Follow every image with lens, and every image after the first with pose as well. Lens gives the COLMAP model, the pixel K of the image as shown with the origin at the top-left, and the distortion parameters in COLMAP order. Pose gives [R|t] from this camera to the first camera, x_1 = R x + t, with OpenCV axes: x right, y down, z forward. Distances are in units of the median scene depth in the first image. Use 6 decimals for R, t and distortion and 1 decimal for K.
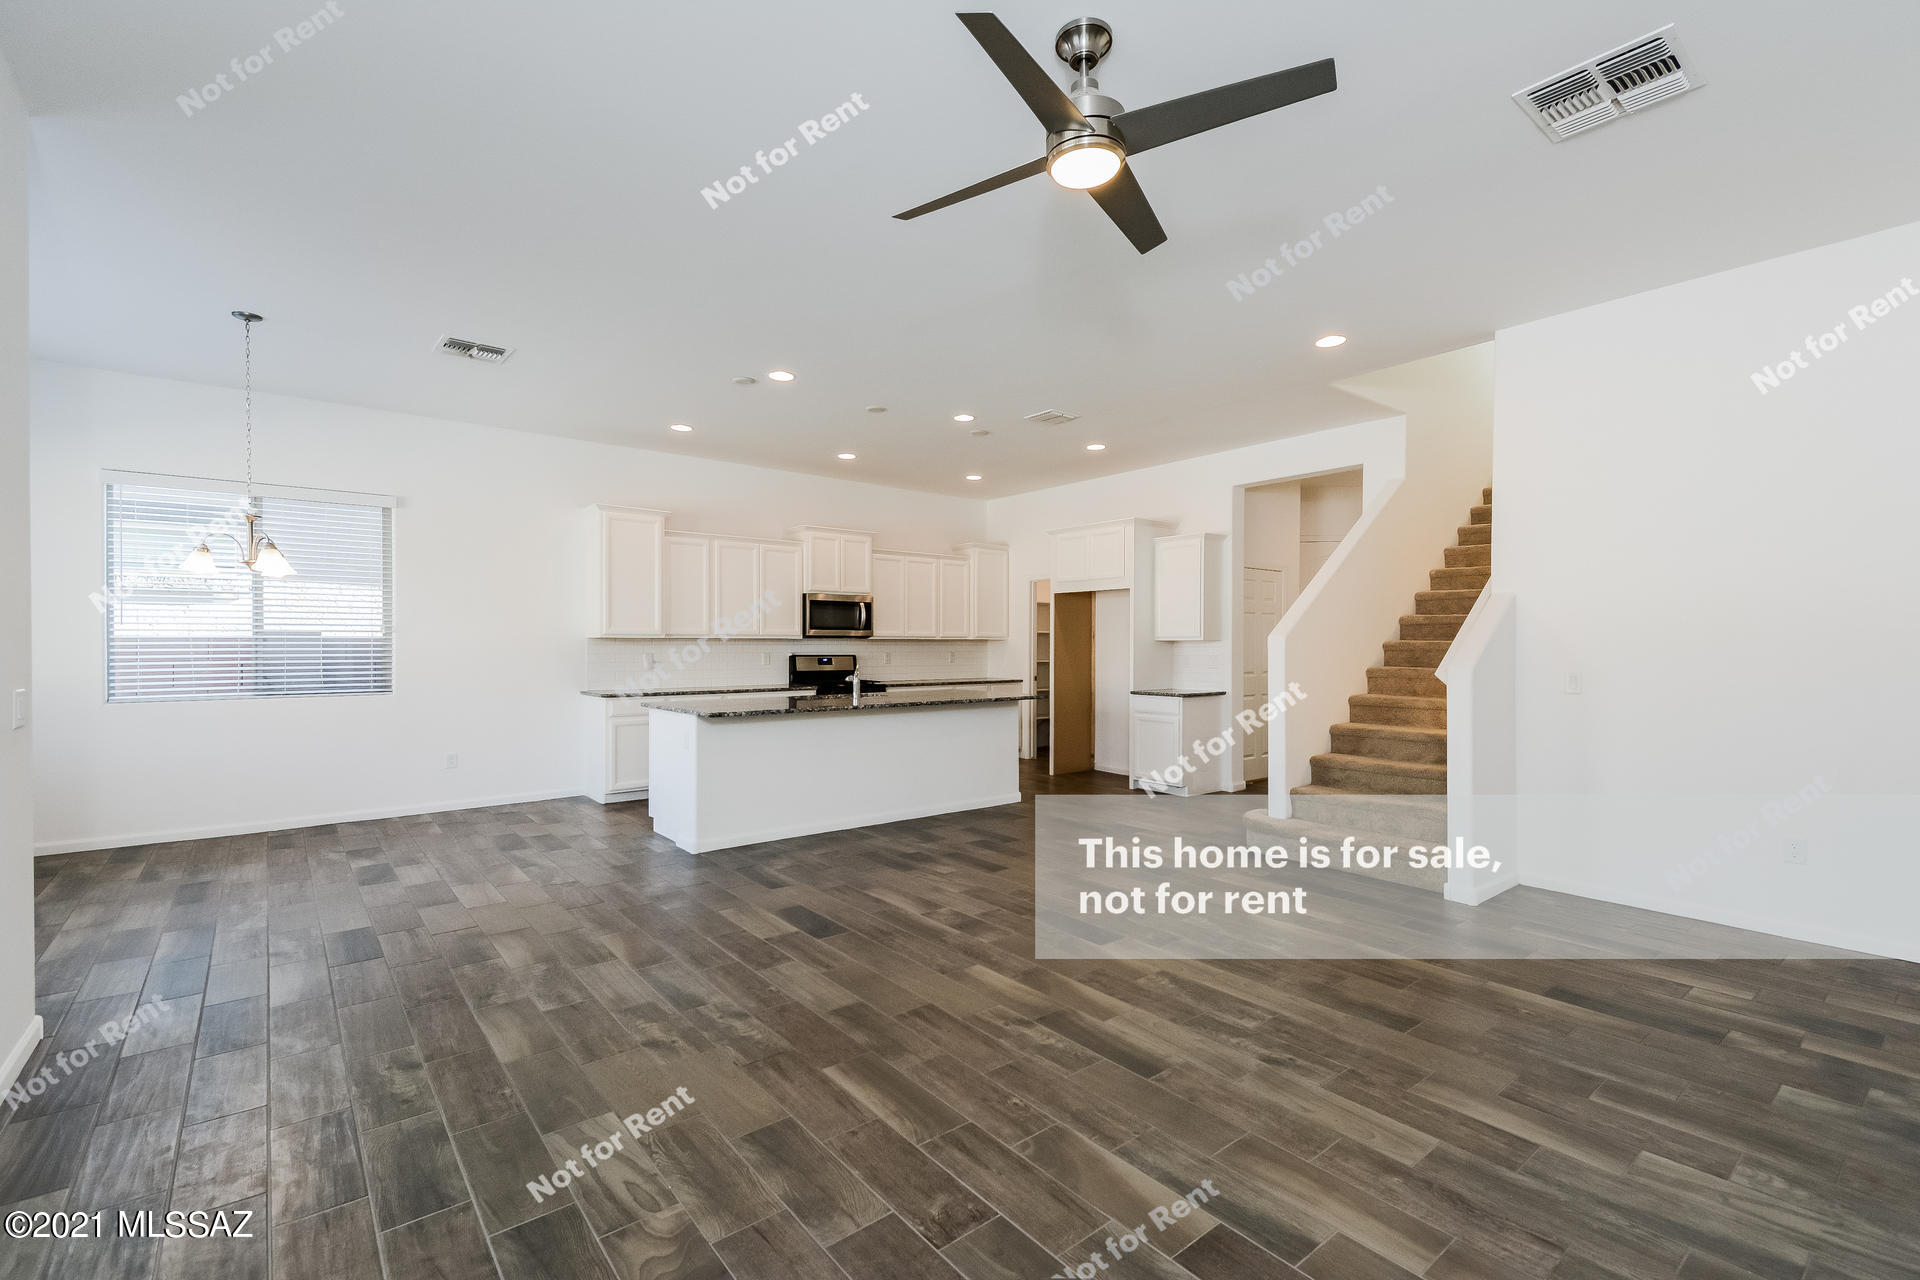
lens RADIAL K [[849.4, 0, 960.0], [0, 849.4, 640.0], [0, 0, 1]] dist [-0.001868, -0.000998]
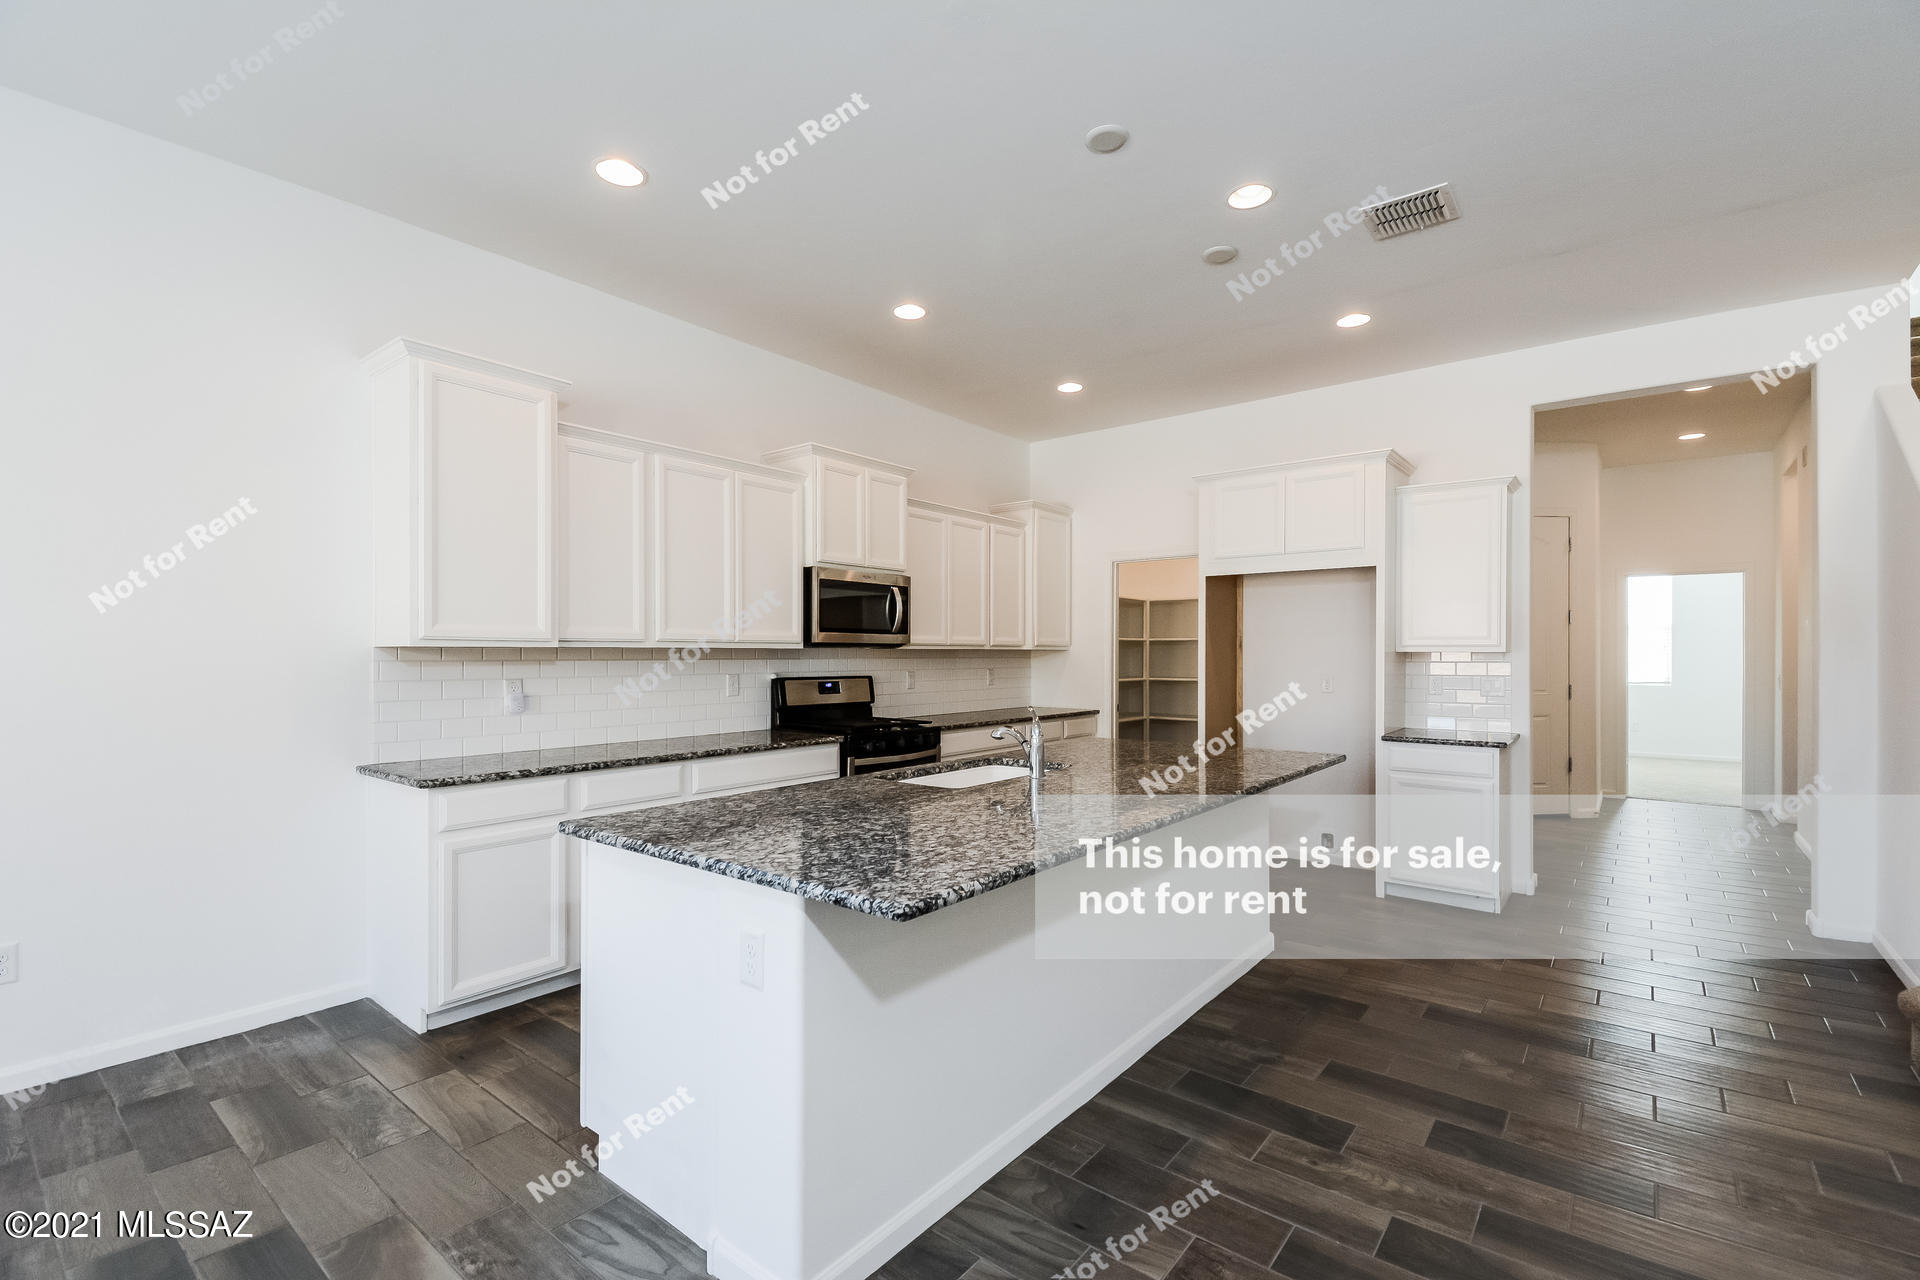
lens RADIAL K [[857.3, 0, 960.0], [0, 857.3, 640.0], [0, 0, 1]] dist [0.000451, -0.000127]
pose [[0.977941, 0.002128, 0.208868, -0.202351], [0.000514, 0.999921, -0.012593, 0.000154], [-0.208878, 0.012423, 0.977863, 0.430177]]
